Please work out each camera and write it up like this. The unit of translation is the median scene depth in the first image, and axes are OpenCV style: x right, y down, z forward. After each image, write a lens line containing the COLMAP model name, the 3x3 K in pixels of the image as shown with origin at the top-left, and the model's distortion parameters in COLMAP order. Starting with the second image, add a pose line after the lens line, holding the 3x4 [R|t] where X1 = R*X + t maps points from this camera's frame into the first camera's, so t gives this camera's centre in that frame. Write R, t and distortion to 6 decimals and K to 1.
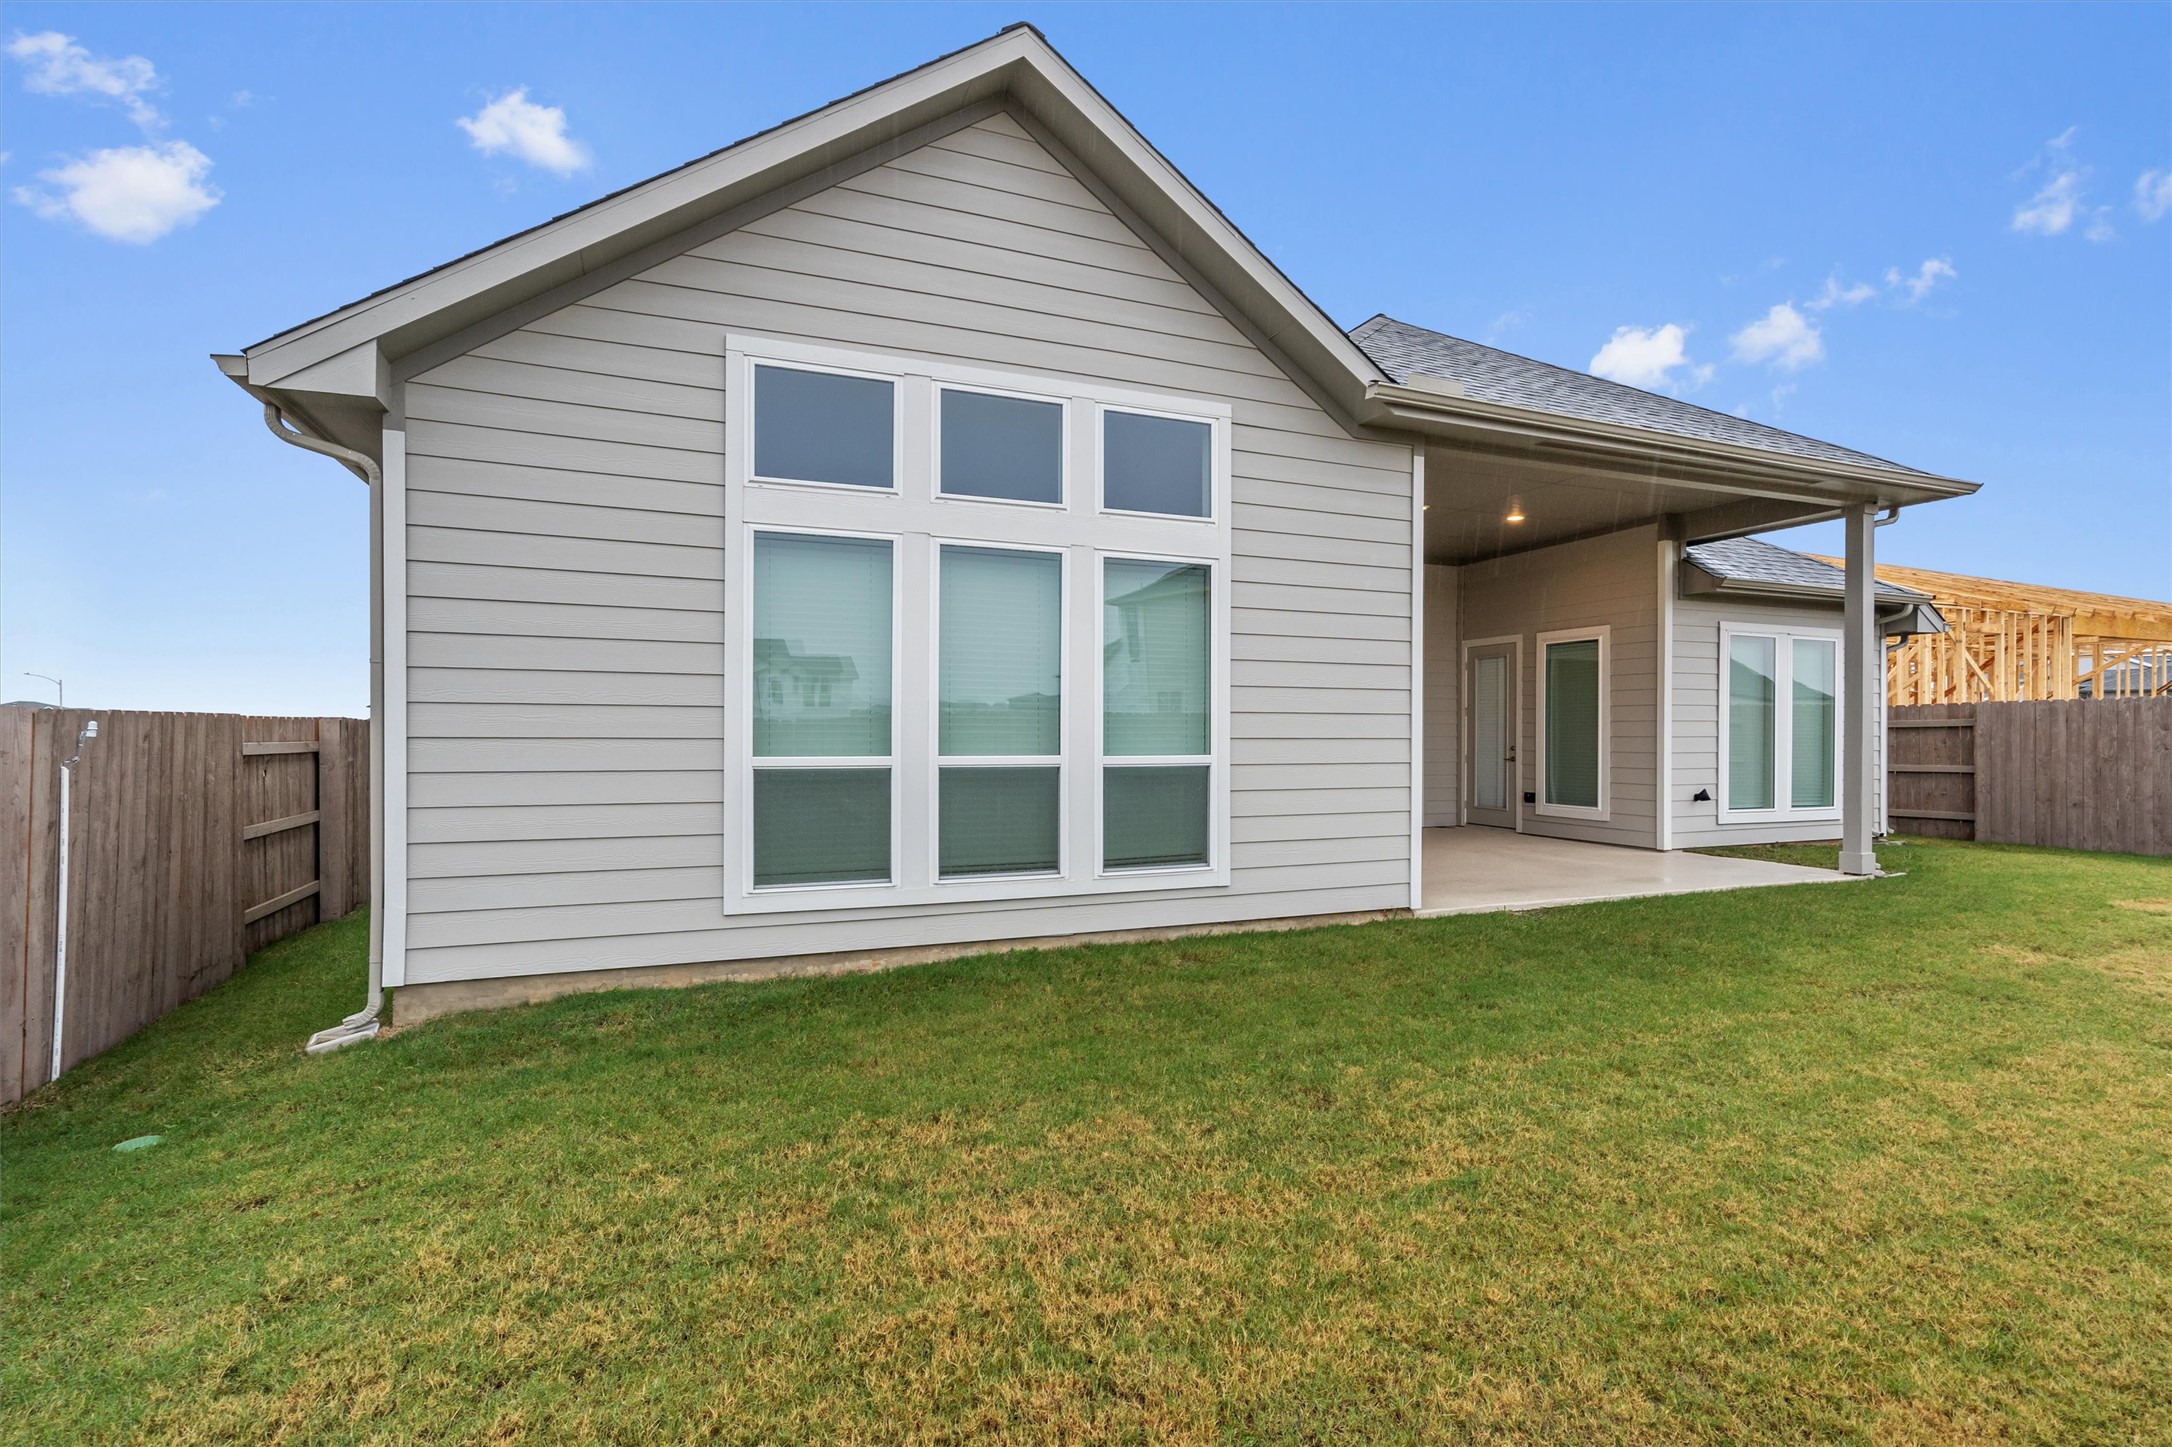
lens RADIAL K [[992.2, 0, 1080.9], [0, 992.2, 721.4], [0, 0, 1]] dist [0.019760, 0.000952]
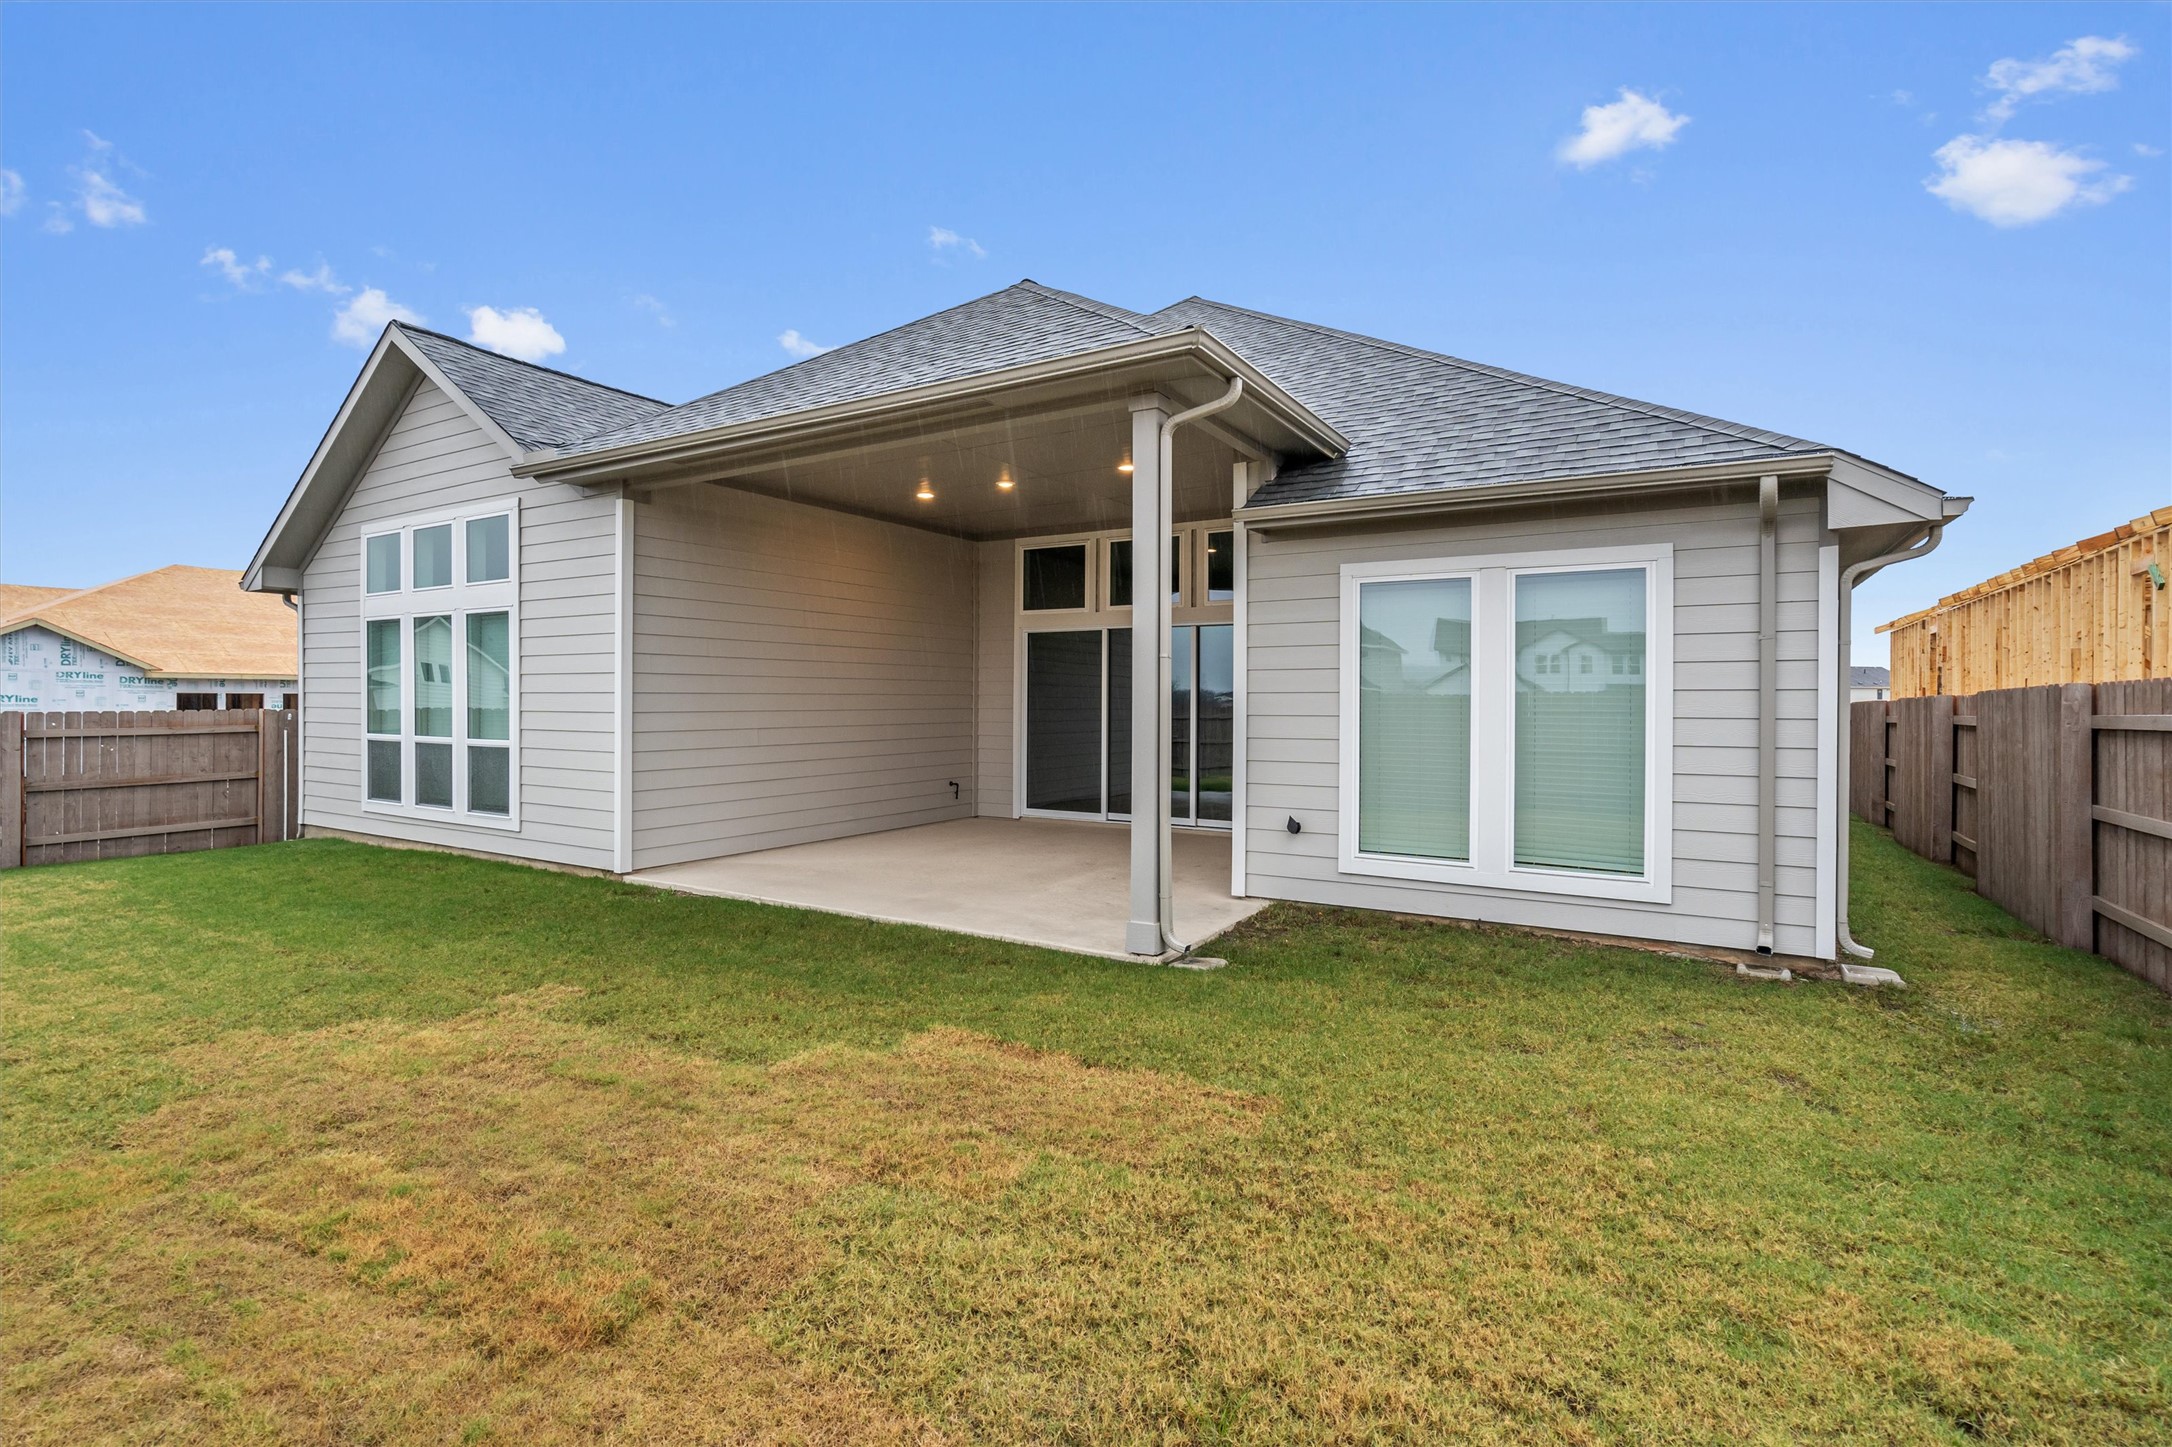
lens RADIAL K [[992.2, 0, 1080.9], [0, 992.2, 712.5], [0, 0, 1]] dist [0.019760, 0.000952]
pose [[0.593041, 0.001100, -0.805172, 1.818660], [0.002540, 0.999992, 0.003238, -0.009729], [0.805168, -0.003966, 0.593033, 0.806324]]
